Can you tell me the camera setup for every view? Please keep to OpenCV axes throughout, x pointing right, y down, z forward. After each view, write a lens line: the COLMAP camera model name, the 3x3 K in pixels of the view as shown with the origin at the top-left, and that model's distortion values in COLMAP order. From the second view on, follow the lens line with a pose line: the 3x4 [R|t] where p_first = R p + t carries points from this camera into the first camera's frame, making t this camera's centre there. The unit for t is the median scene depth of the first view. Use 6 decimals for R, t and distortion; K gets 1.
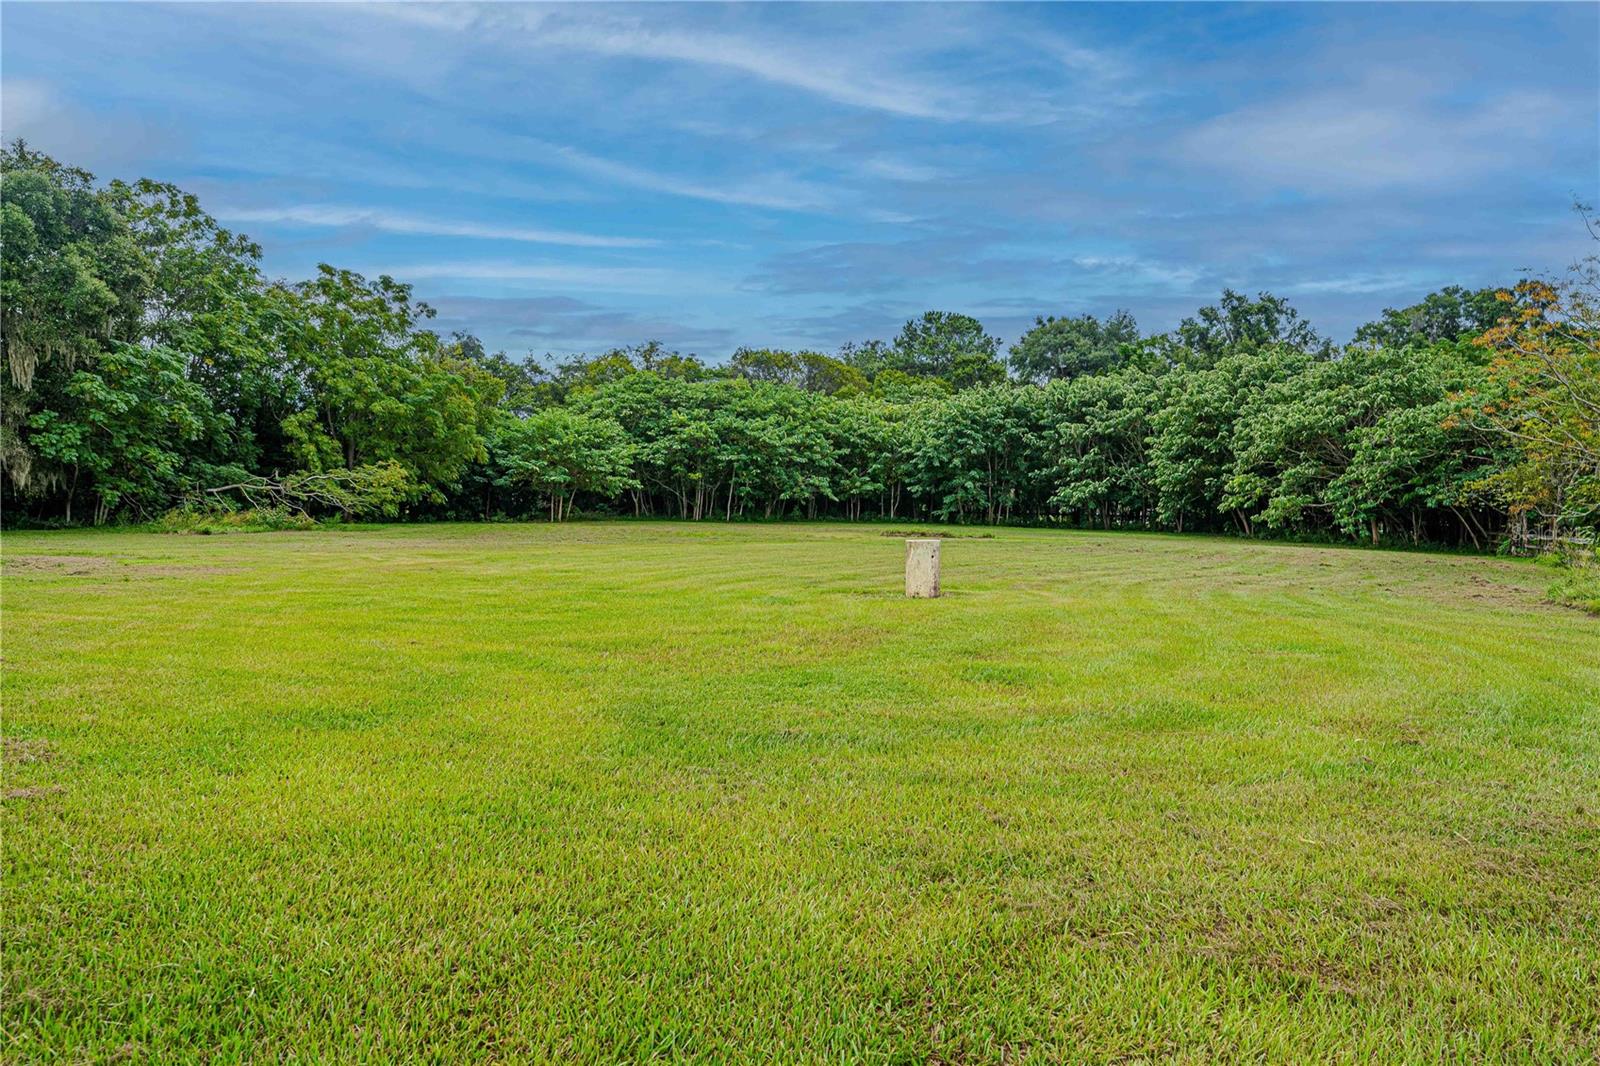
lens RADIAL K [[1080.6, 0, 798.9], [0, 1080.6, 532.9], [0, 0, 1]] dist [0.001453, -0.001658]
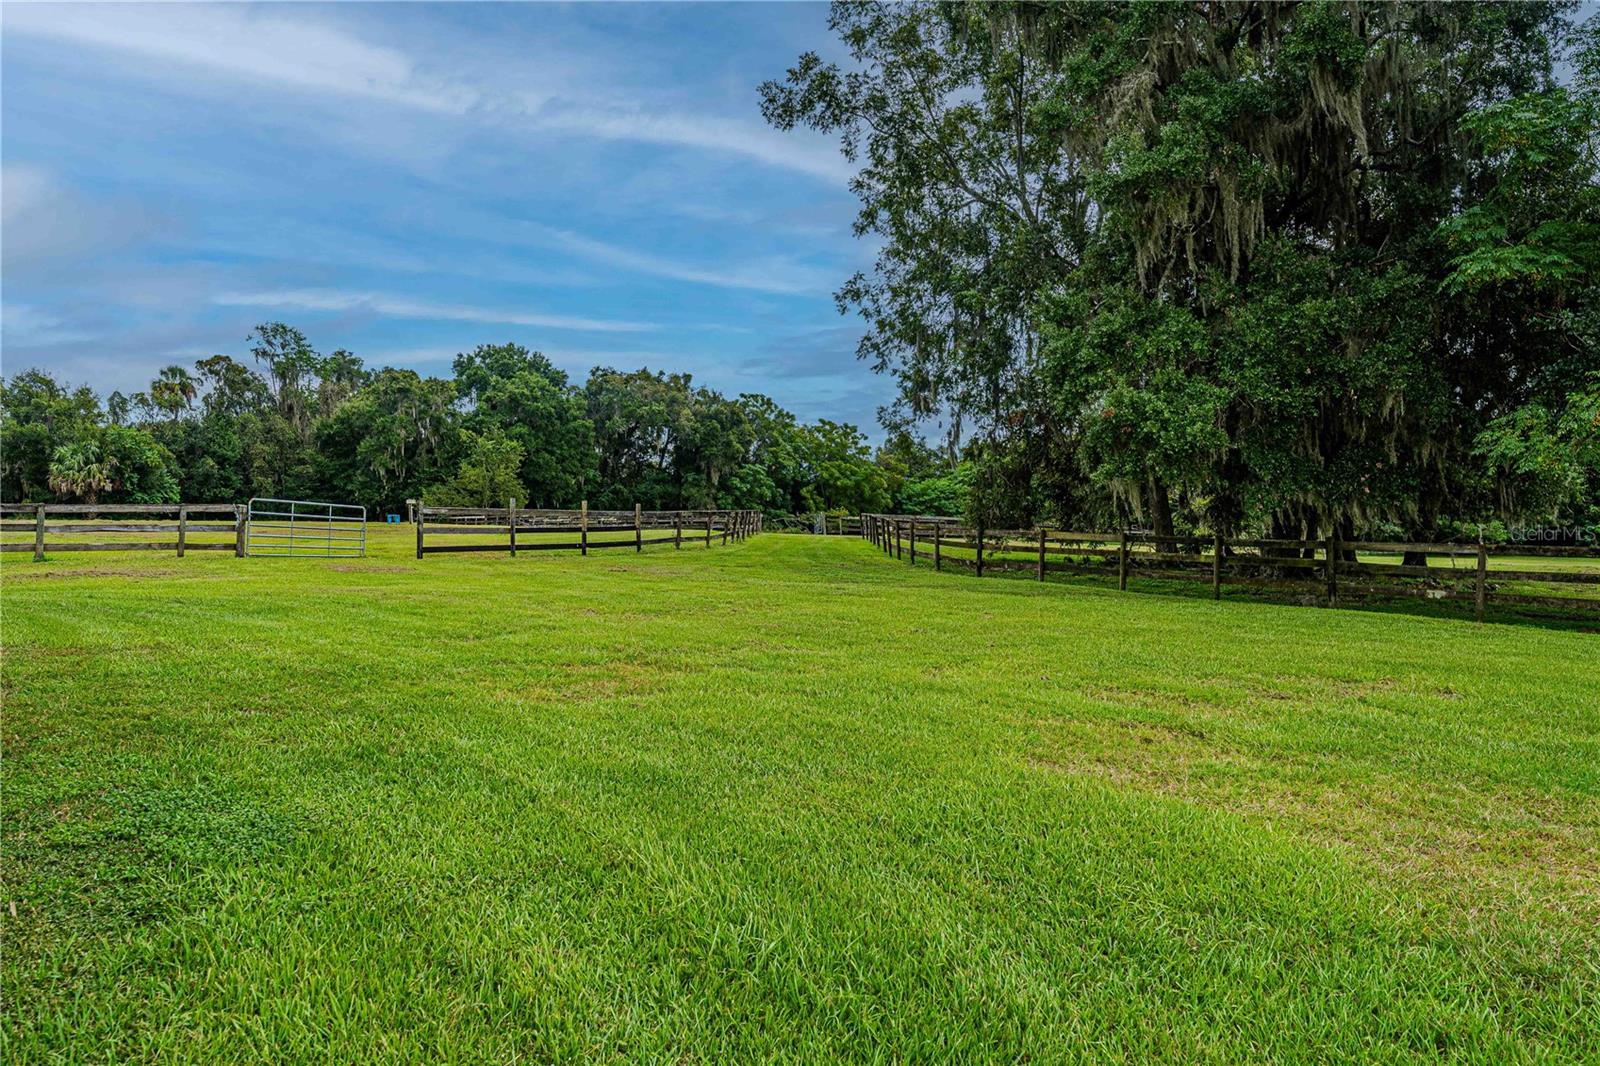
lens RADIAL K [[1080.6, 0, 799.4], [0, 1080.6, 535.2], [0, 0, 1]] dist [0.001453, -0.001658]
pose [[0.884825, 0.003848, -0.465908, 0.715610], [-0.018238, 0.999486, -0.026382, 0.064263], [0.465567, 0.031841, 0.884440, -1.254840]]
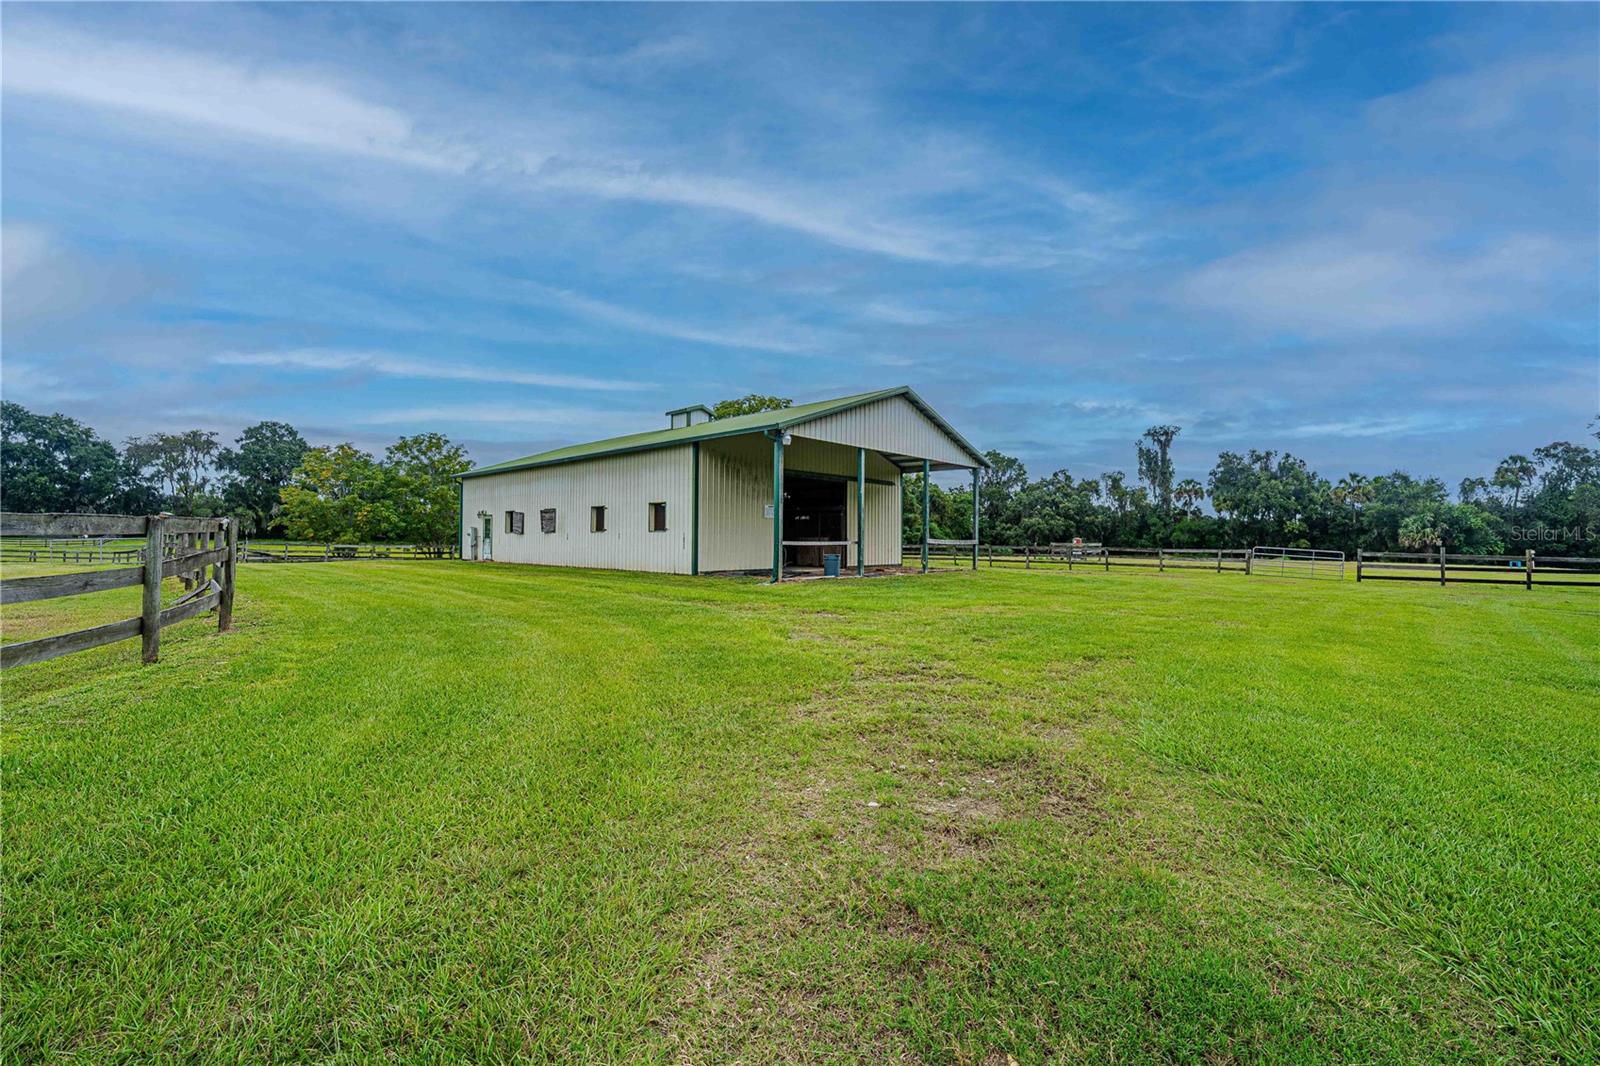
lens RADIAL K [[661.9, 0, 793.0], [0, 661.9, 537.5], [0, 0, 1]] dist [-0.001074, -0.000253]
pose [[-0.360222, -0.028543, -0.932430, 1.001208], [-0.069233, 0.997593, -0.003791, 0.062706], [0.930294, 0.063189, -0.361331, -1.116612]]
